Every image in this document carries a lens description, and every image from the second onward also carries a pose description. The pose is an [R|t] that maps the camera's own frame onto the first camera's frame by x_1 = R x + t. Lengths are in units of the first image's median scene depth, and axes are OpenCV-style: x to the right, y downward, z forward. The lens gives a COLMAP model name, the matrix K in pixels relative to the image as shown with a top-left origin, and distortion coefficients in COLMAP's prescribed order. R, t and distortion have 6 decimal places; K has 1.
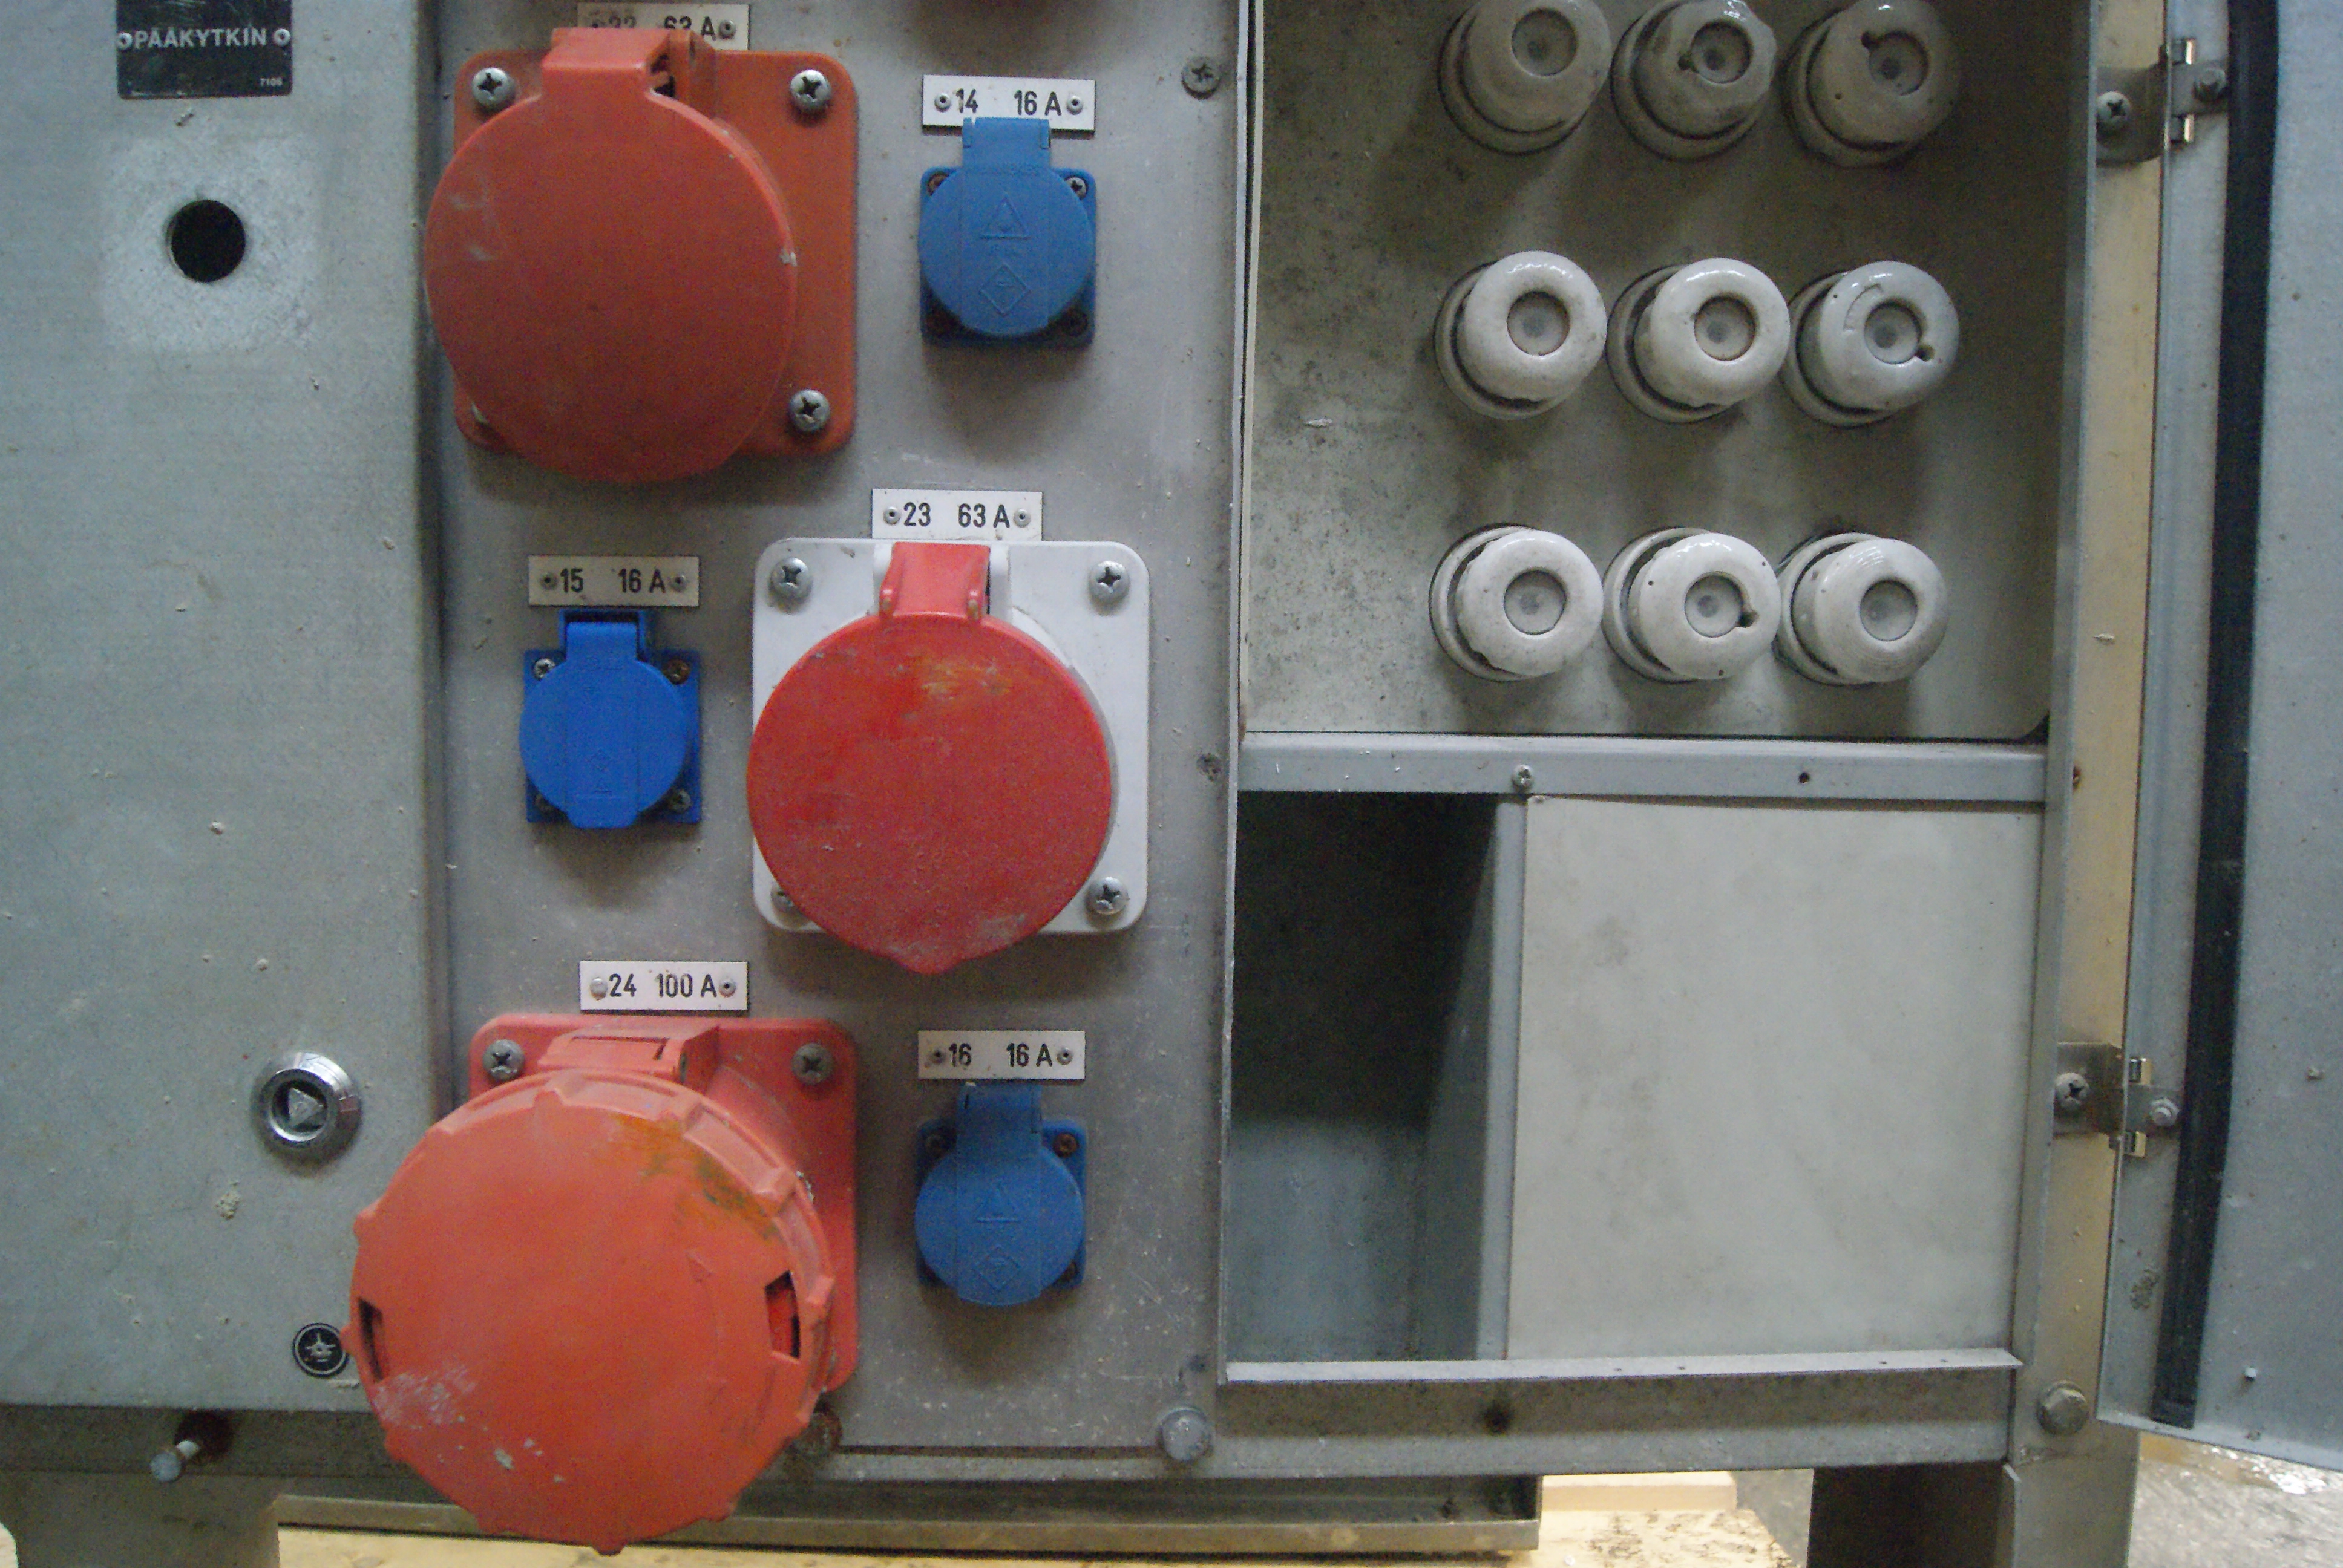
lens RADIAL K [[1825.2, 0, 1158.7], [0, 1825.2, 783.3], [0, 0, 1]] dist [-0.015942, -0.002222]
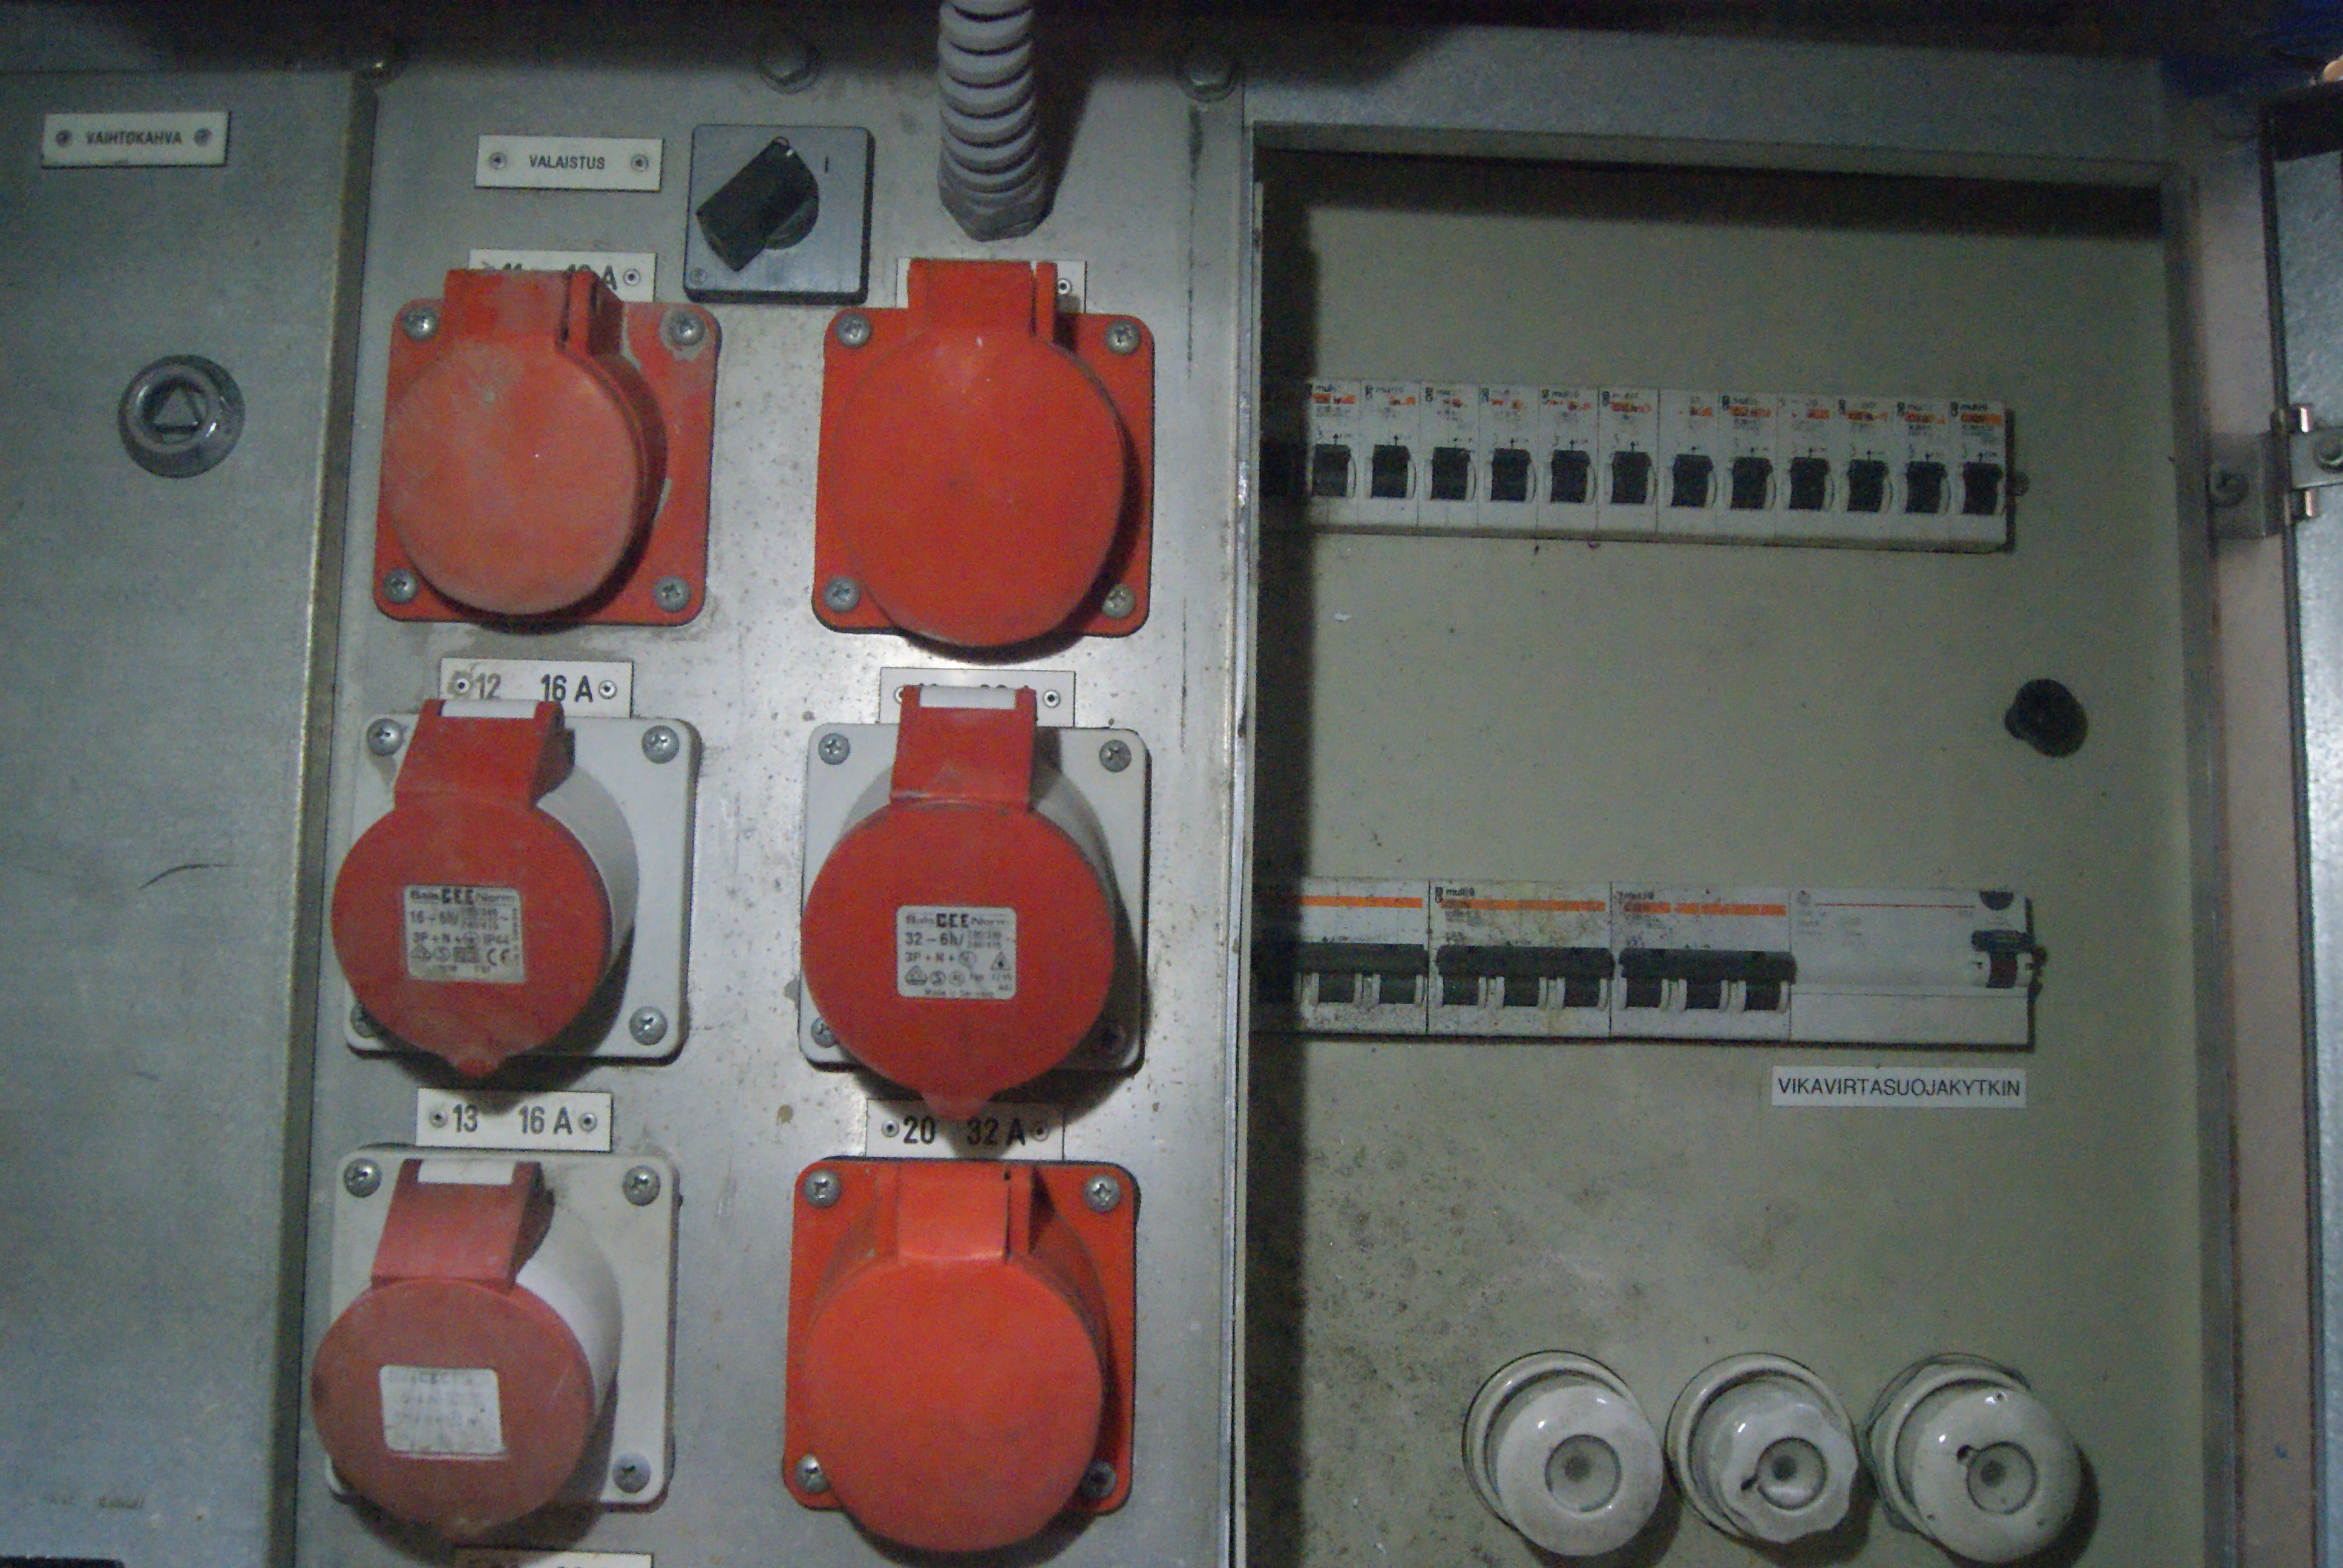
lens RADIAL K [[2024.8, 0, 1182.7], [0, 2024.8, 785.3], [0, 0, 1]] dist [-0.003582, 0.002017]
pose [[0.999688, 0.003983, -0.024652, 0.044828], [-0.005681, 0.997585, -0.069217, -0.664182], [0.024316, 0.069336, 0.997297, 0.018163]]
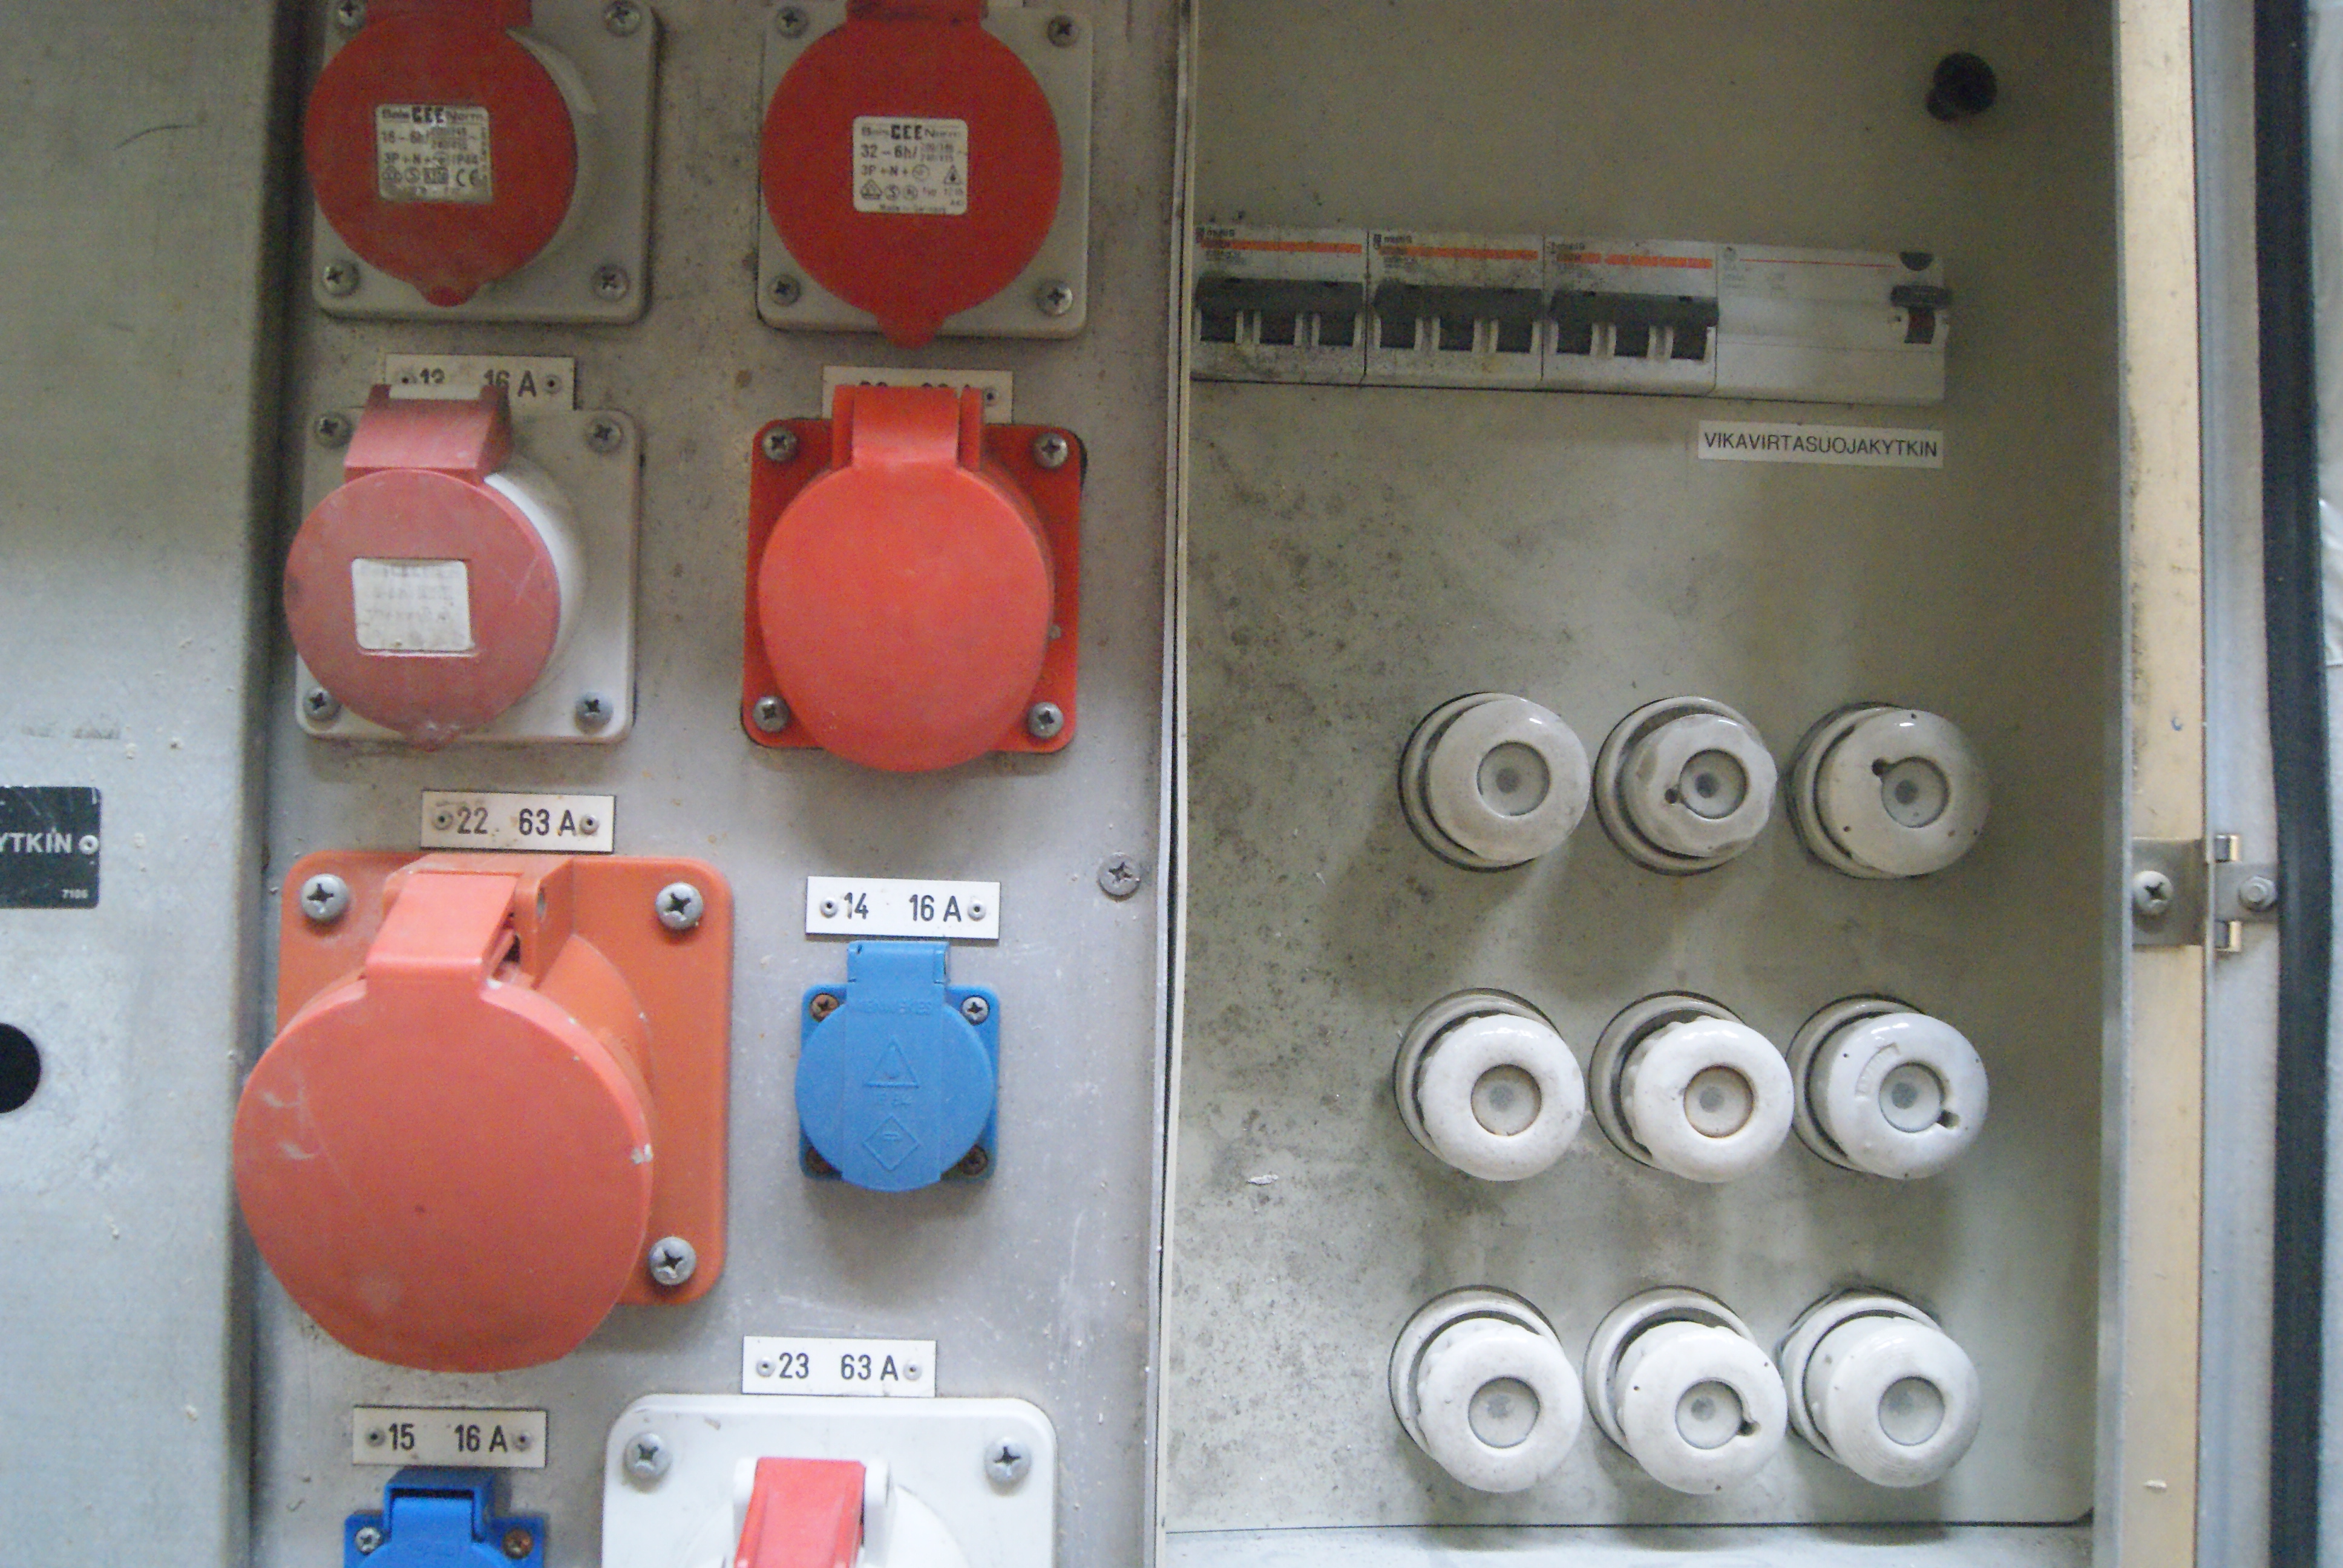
lens RADIAL K [[2089.5, 0, 1171.5], [0, 2089.5, 784.0], [0, 0, 1]] dist [-0.001025, -0.006430]
pose [[0.999950, 0.006990, -0.007122, 0.051523], [-0.007410, 0.998123, -0.060784, -0.340798], [0.006683, 0.060834, 0.998126, -0.024205]]
